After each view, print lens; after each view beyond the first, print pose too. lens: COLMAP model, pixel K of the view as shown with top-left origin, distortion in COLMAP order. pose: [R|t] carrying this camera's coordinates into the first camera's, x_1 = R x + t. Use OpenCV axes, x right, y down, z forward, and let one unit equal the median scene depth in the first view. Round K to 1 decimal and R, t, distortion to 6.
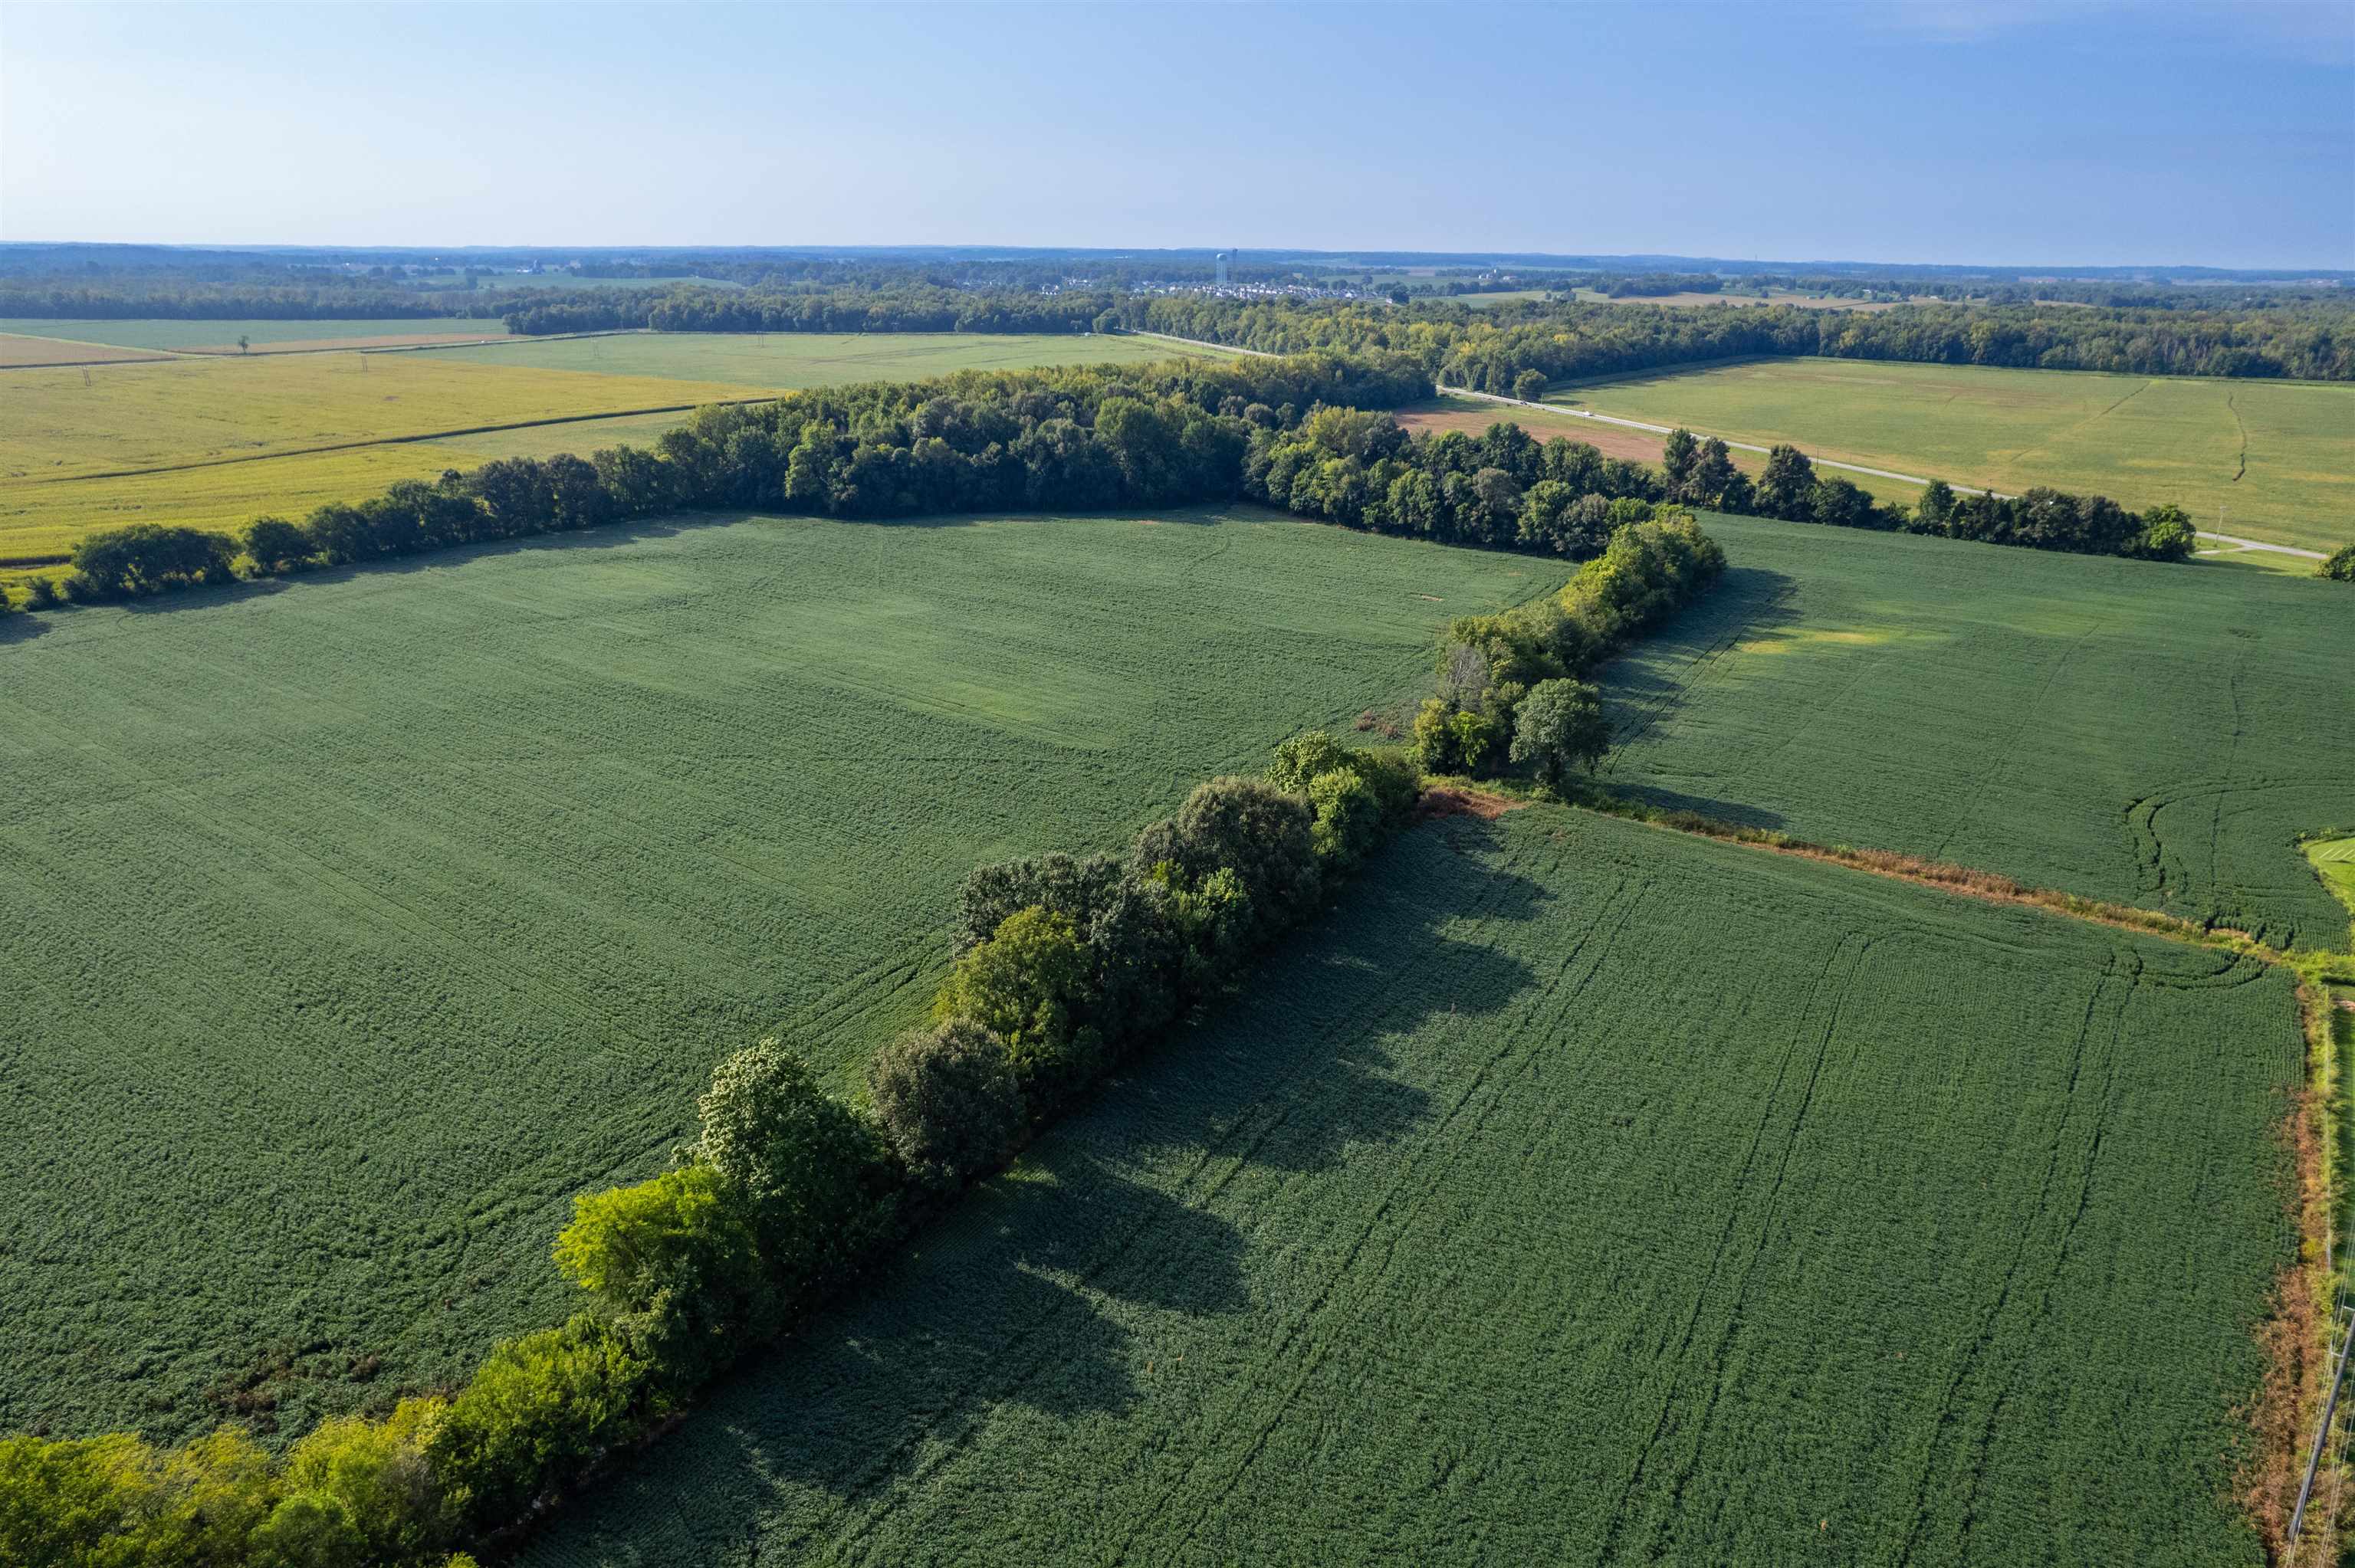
lens RADIAL K [[1511.7, 0, 1181.1], [0, 1511.7, 789.1], [0, 0, 1]] dist [-0.079648, 0.072090]
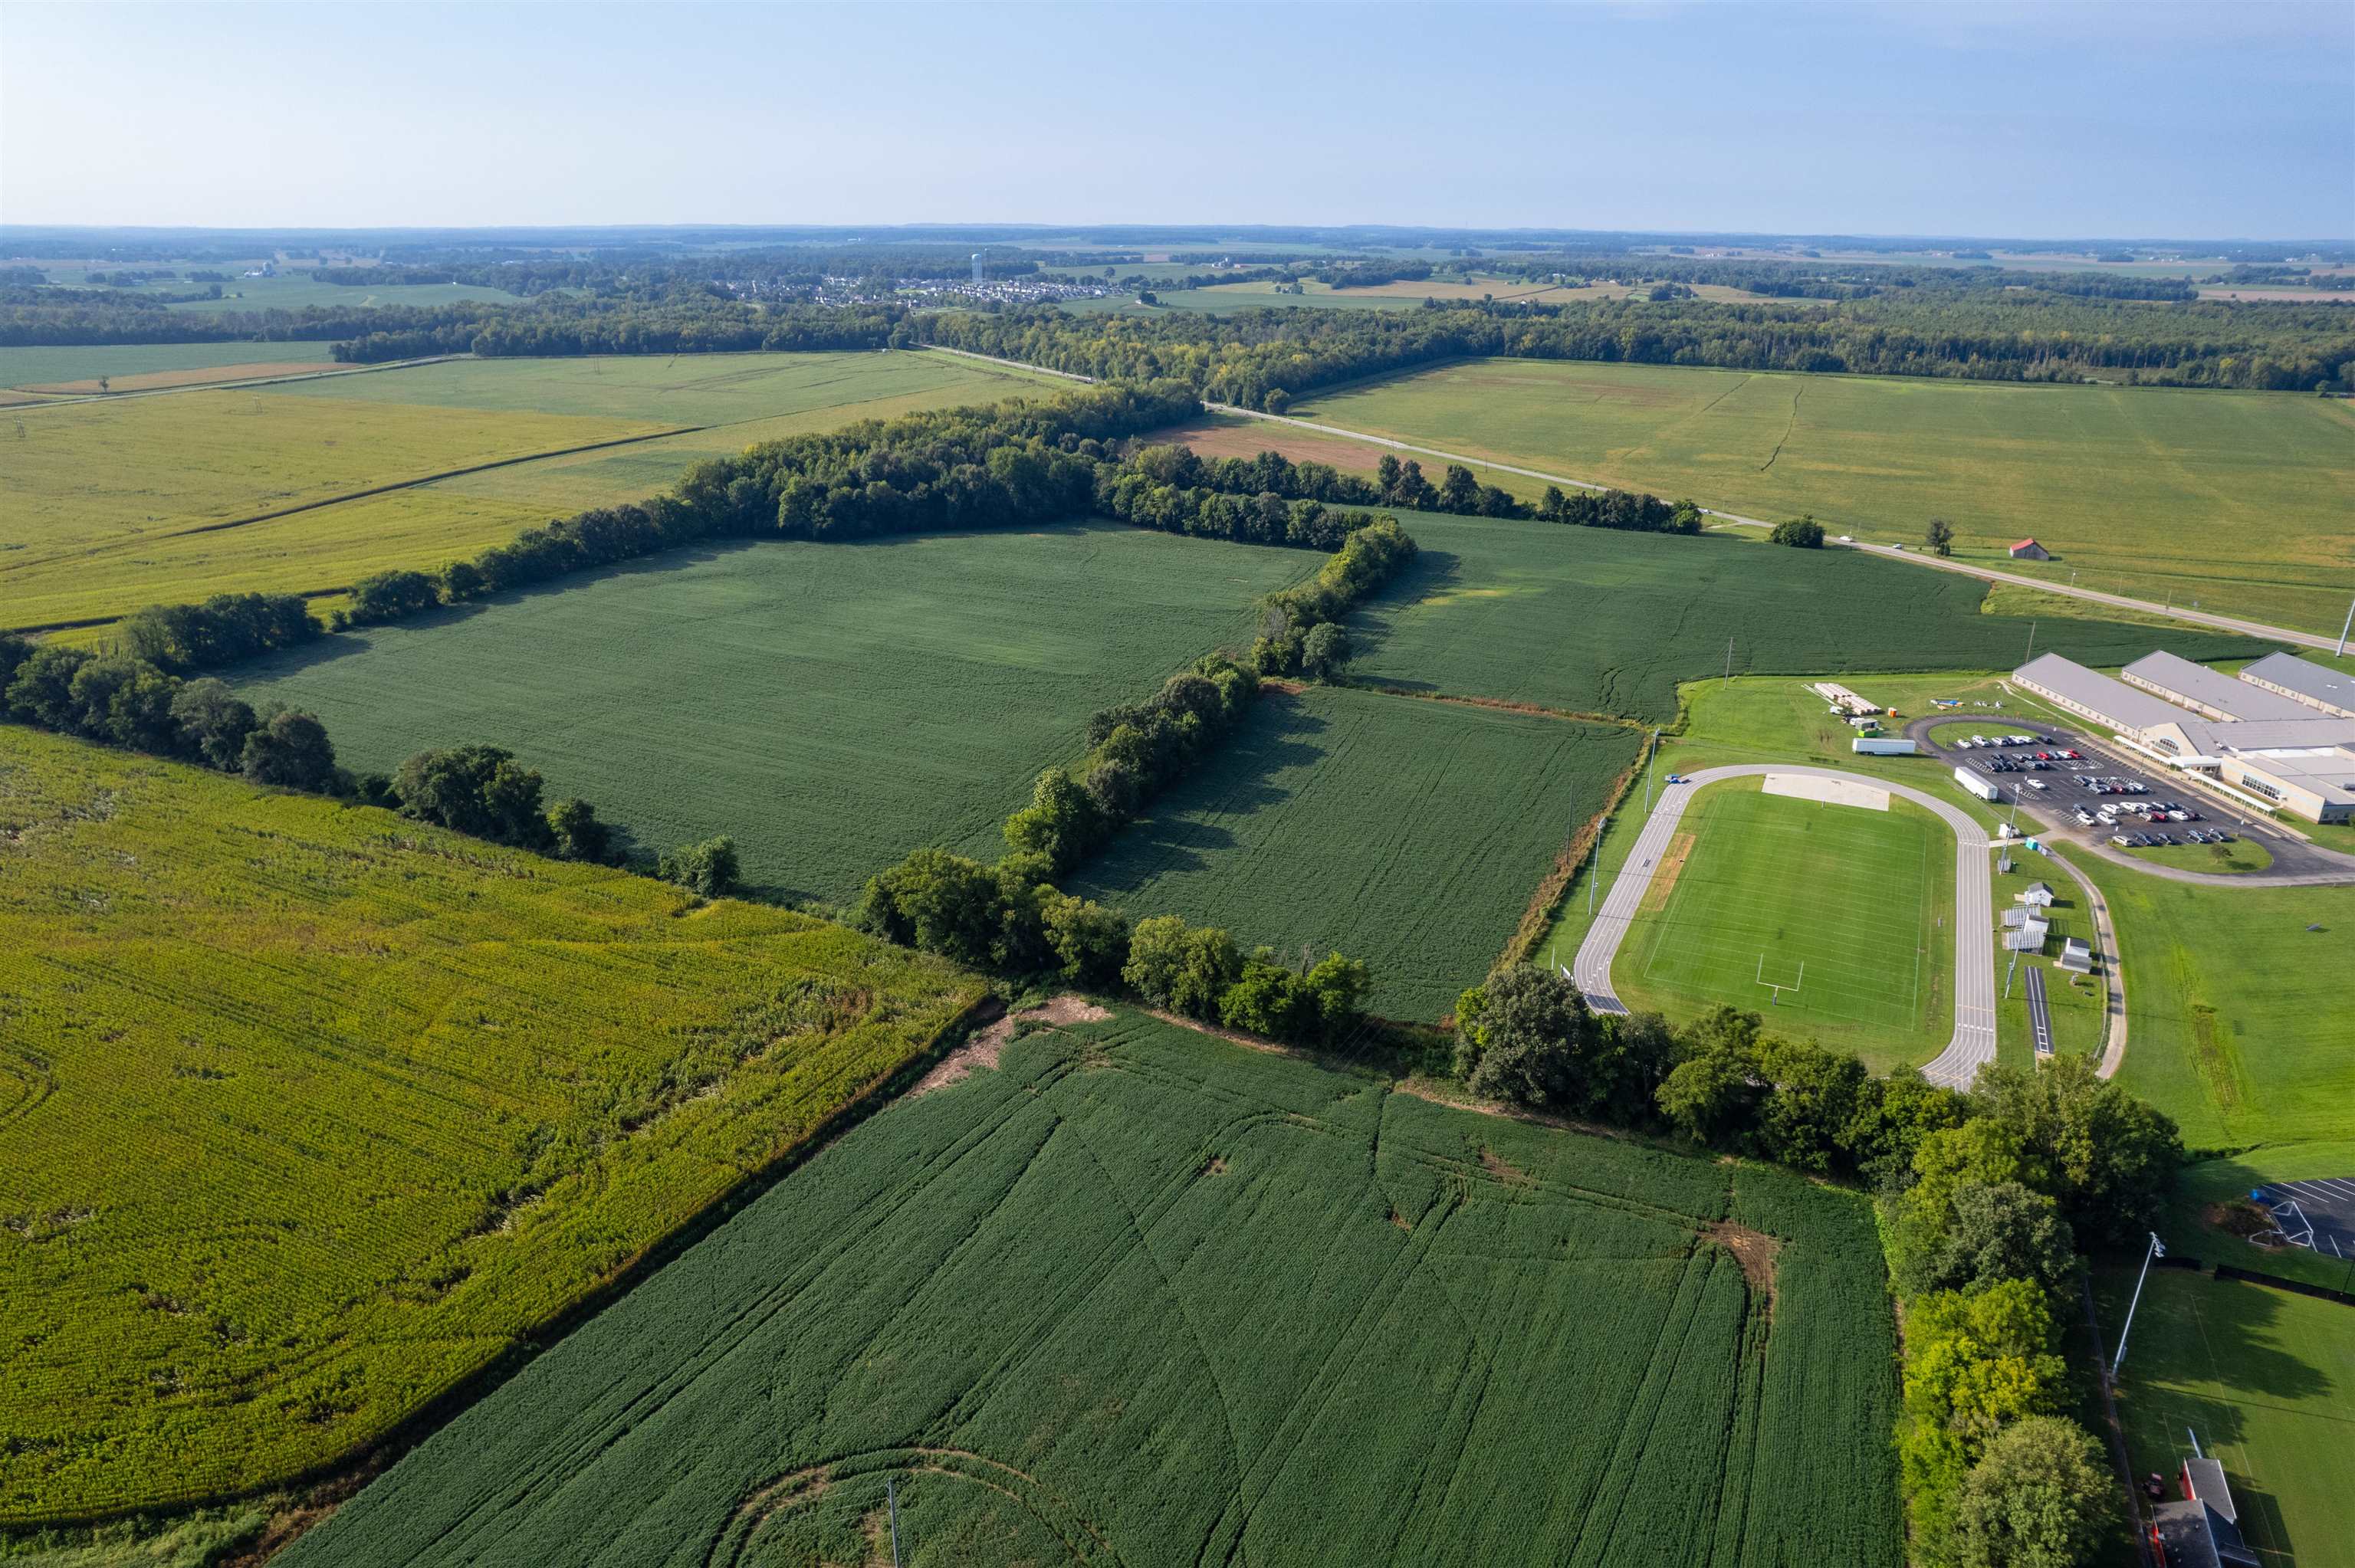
lens RADIAL K [[1511.7, 0, 1181.1], [0, 1511.7, 789.1], [0, 0, 1]] dist [-0.079648, 0.072090]
pose [[0.985224, -0.066788, 0.157713, -0.126049], [0.063935, 0.997687, 0.023096, 0.041753], [-0.158891, -0.012672, 0.987215, -0.447175]]
